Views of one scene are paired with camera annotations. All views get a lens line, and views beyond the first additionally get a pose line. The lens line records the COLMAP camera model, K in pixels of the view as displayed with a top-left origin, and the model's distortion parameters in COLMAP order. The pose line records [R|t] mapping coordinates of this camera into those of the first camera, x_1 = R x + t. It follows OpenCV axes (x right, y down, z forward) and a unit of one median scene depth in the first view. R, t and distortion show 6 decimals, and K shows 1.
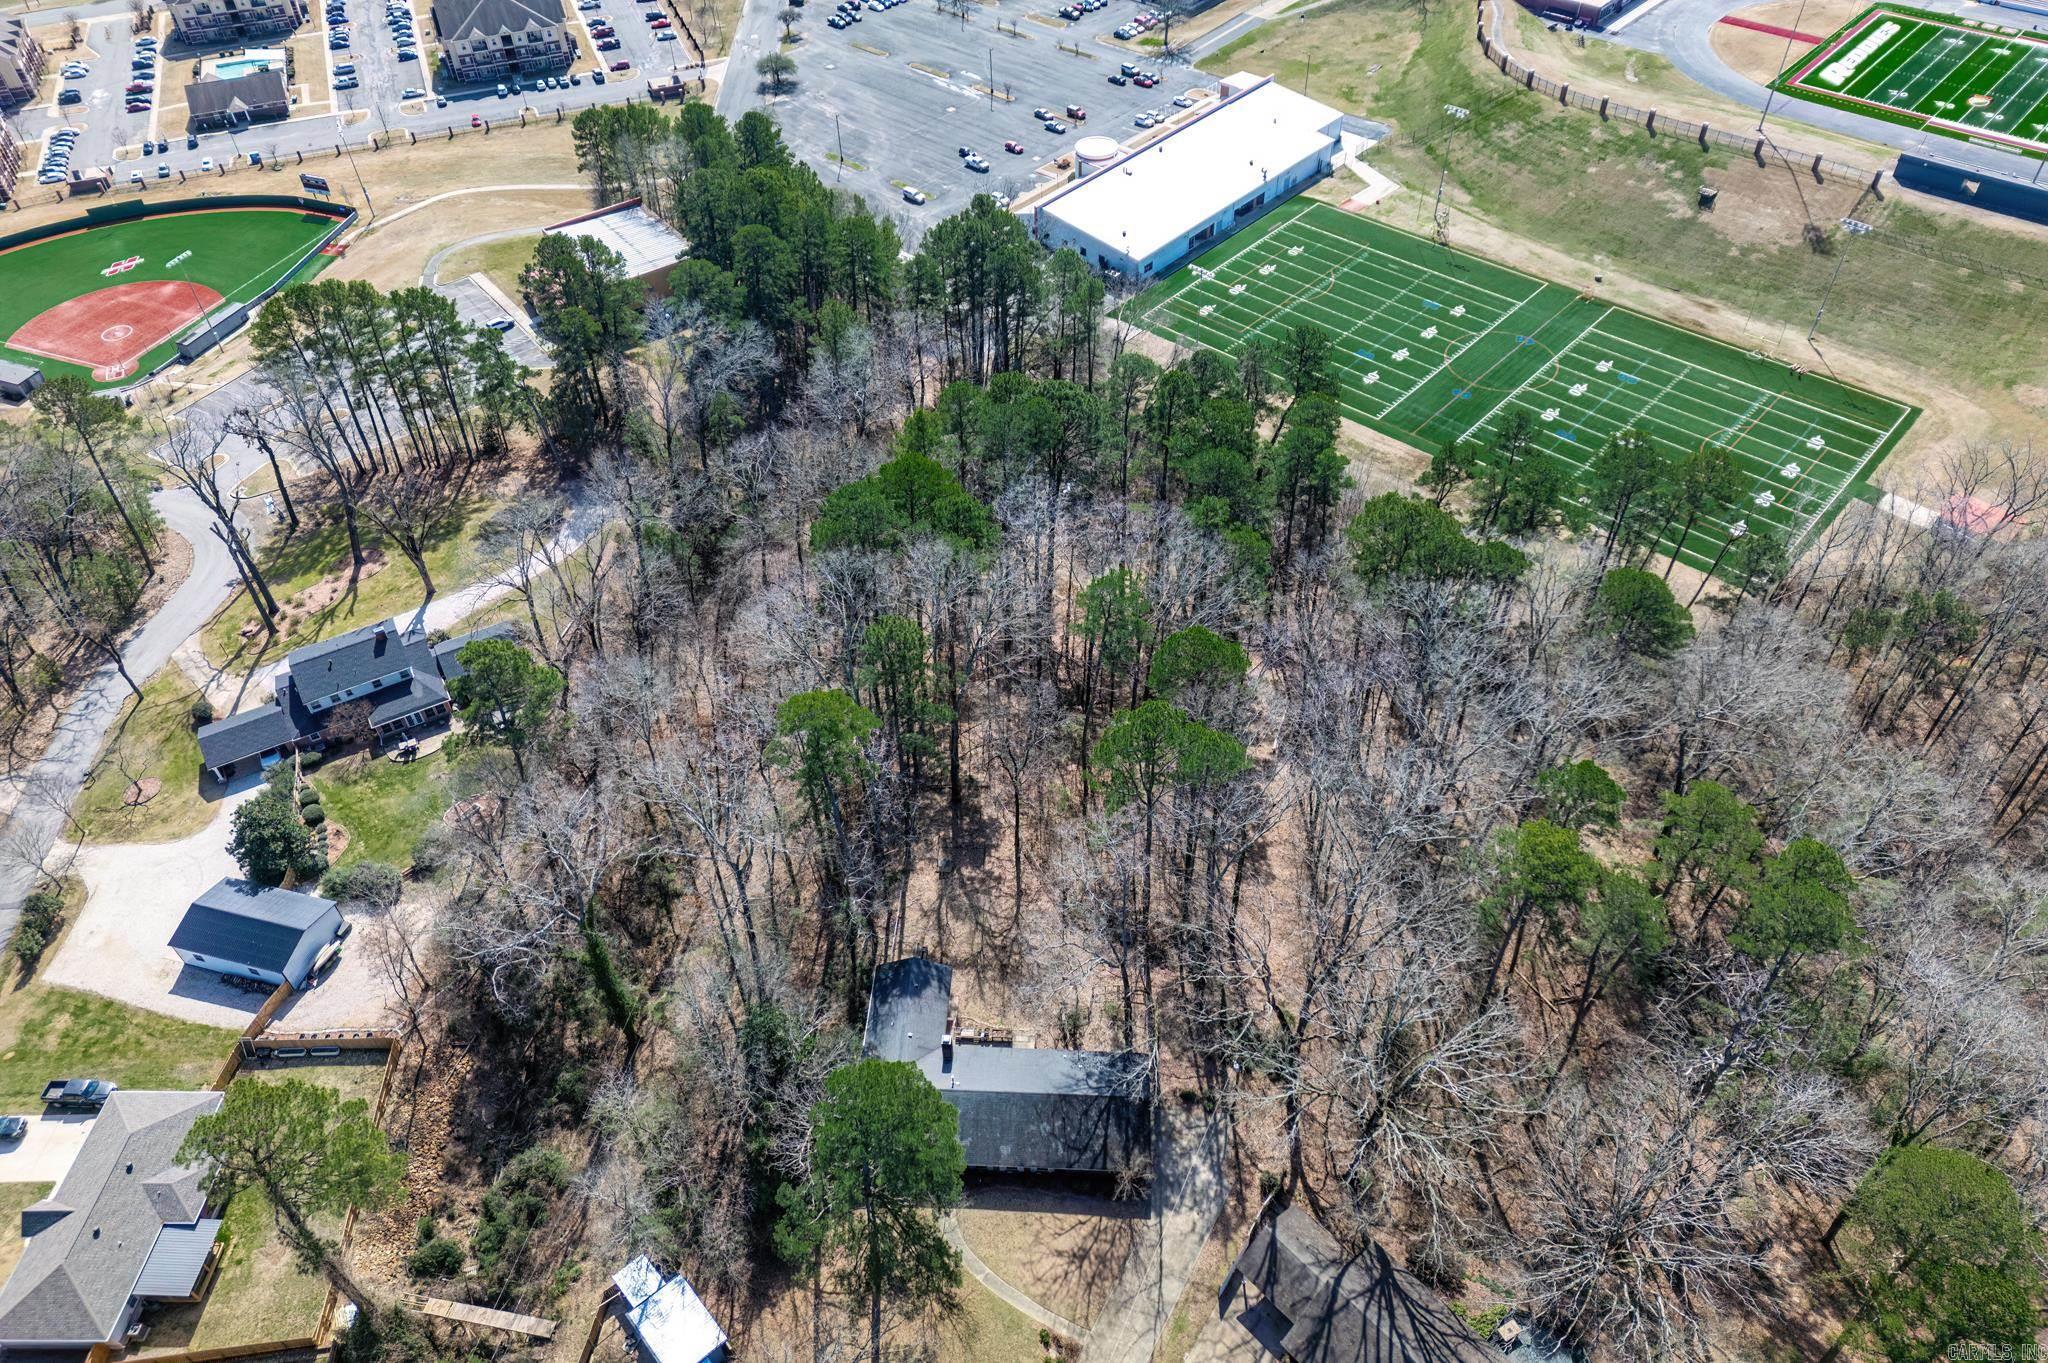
lens RADIAL K [[1399.6, 0, 1024.0], [0, 1399.6, 681.5], [0, 0, 1]] dist [0.059226, -0.031699]
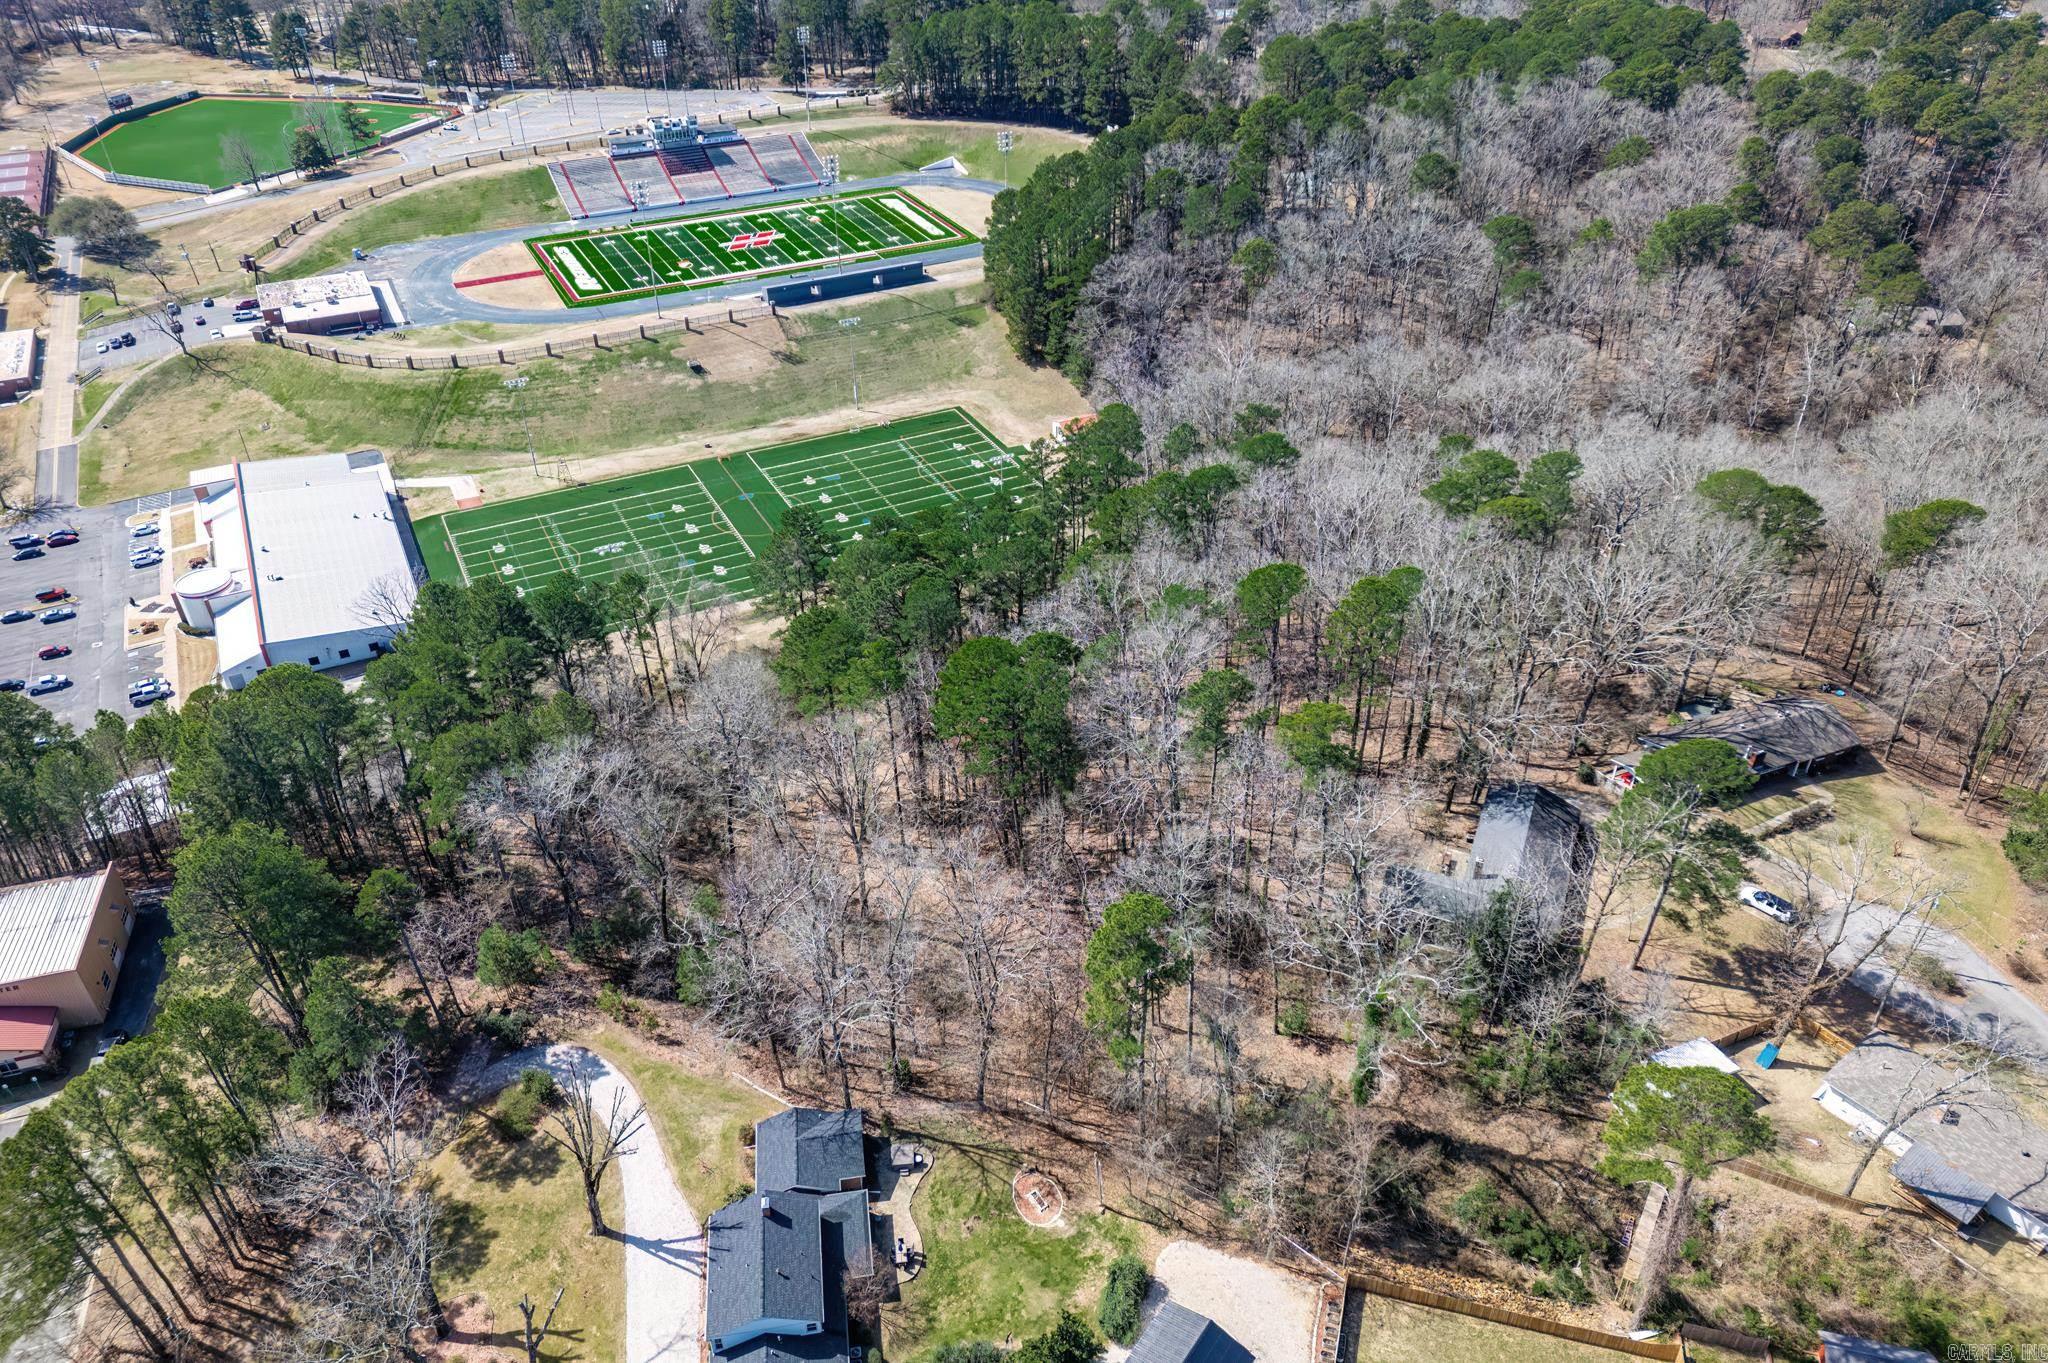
lens RADIAL K [[1438.9, 0, 987.9], [0, 1438.9, 678.0], [0, 0, 1]] dist [0.025668, -0.000863]
pose [[0.380654, -0.512312, 0.769831, -0.785583], [0.660604, 0.733204, 0.161292, -0.267481], [-0.647074, 0.447157, 0.617532, 0.283418]]
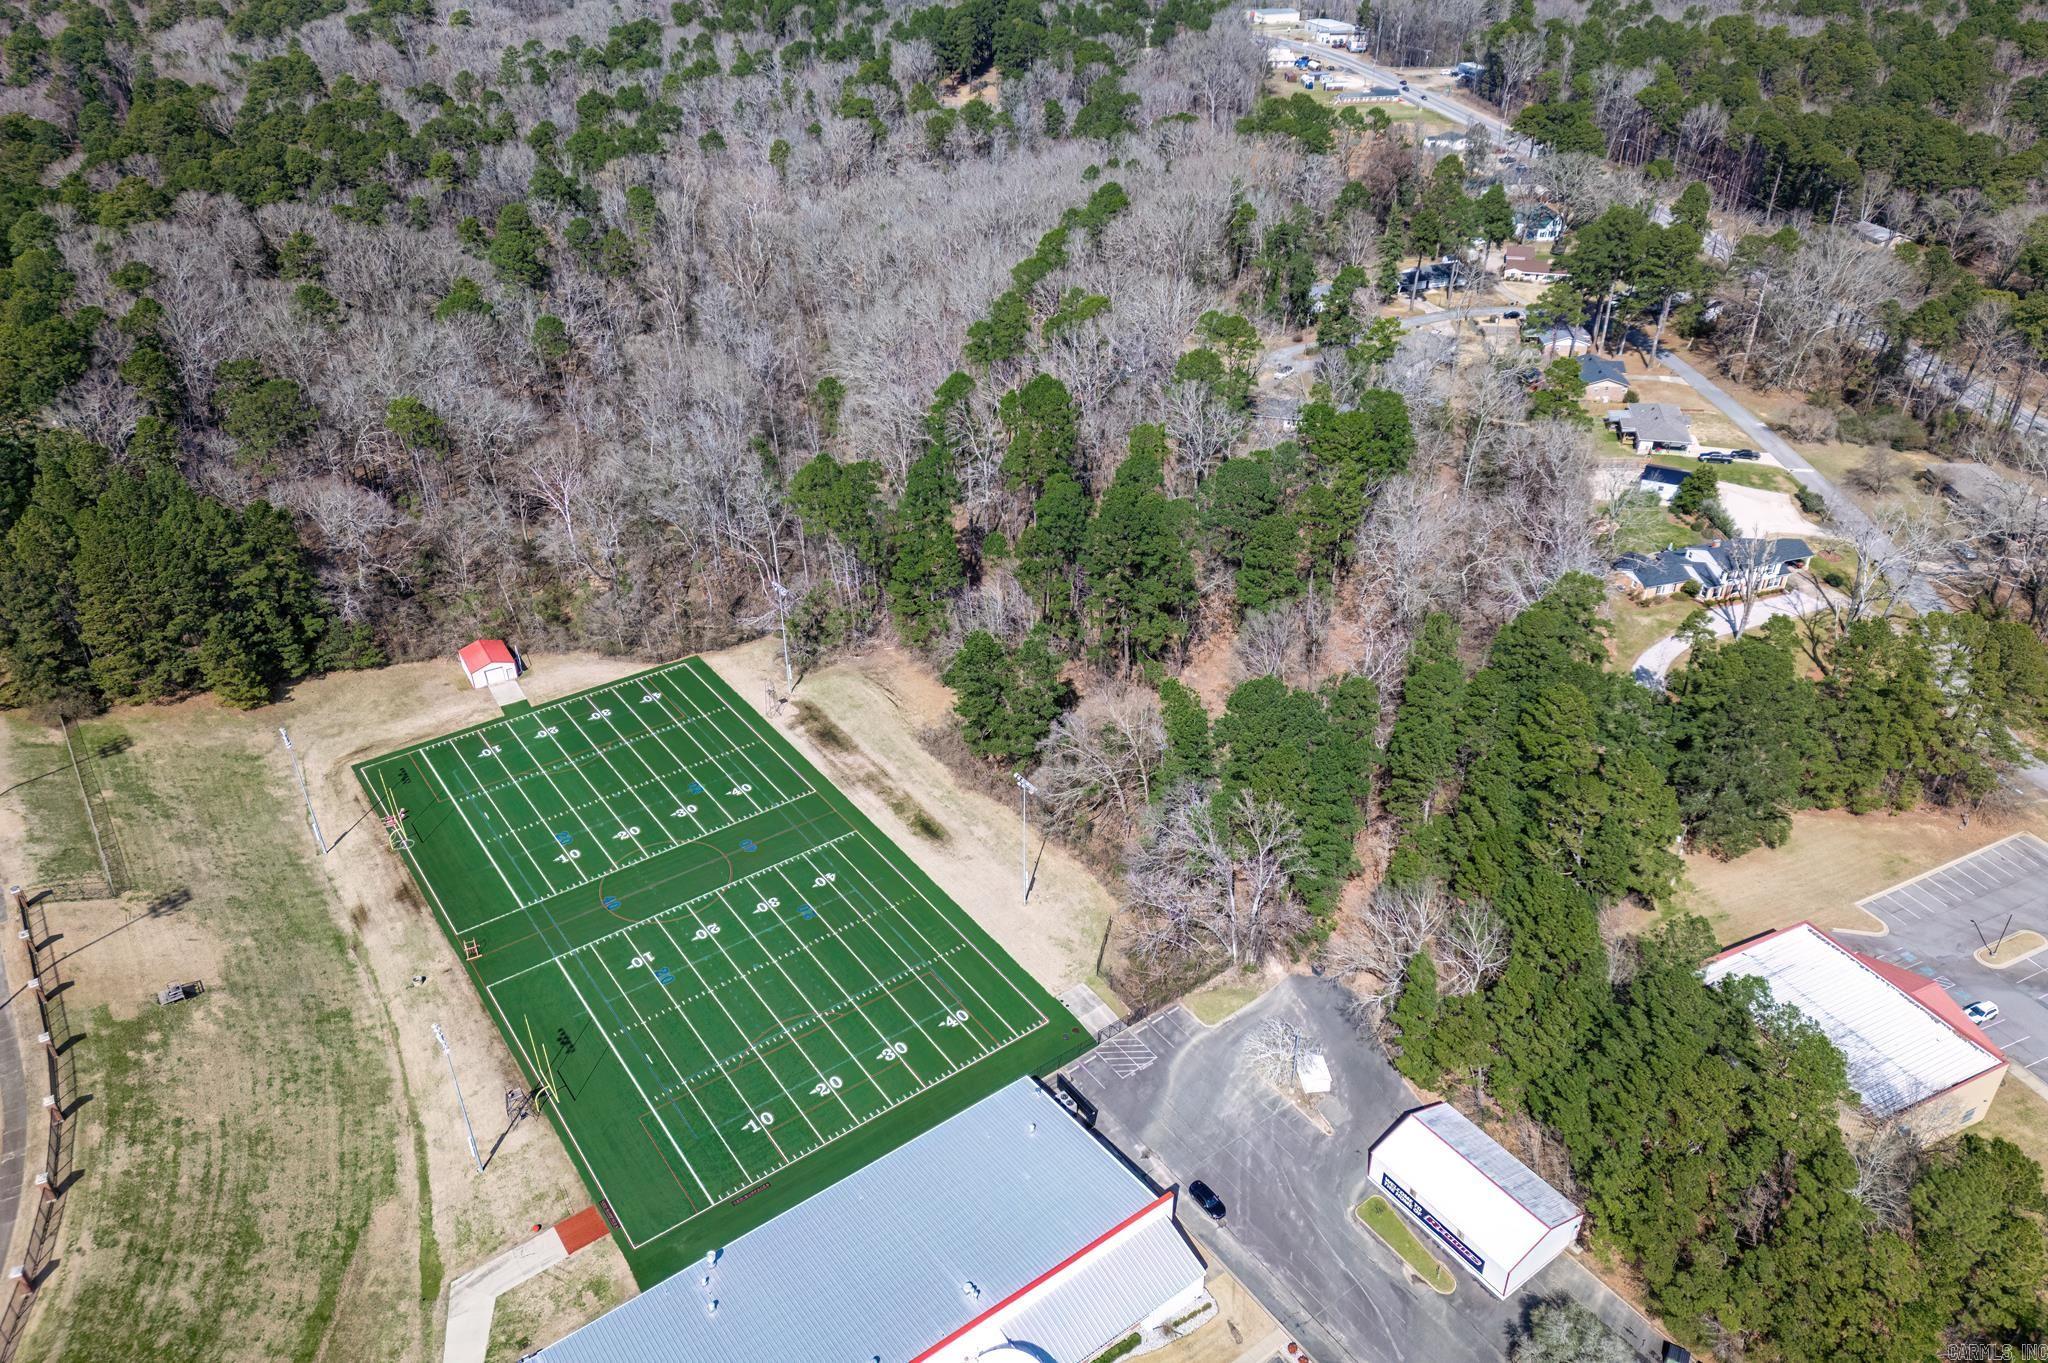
lens RADIAL K [[1438.9, 0, 987.9], [0, 1438.9, 678.0], [0, 0, 1]] dist [0.025668, -0.000863]
pose [[-0.972240, -0.110954, 0.206007, -0.036662], [0.174682, 0.241596, 0.954525, -1.471245], [-0.155679, 0.964013, -0.215507, 1.425546]]
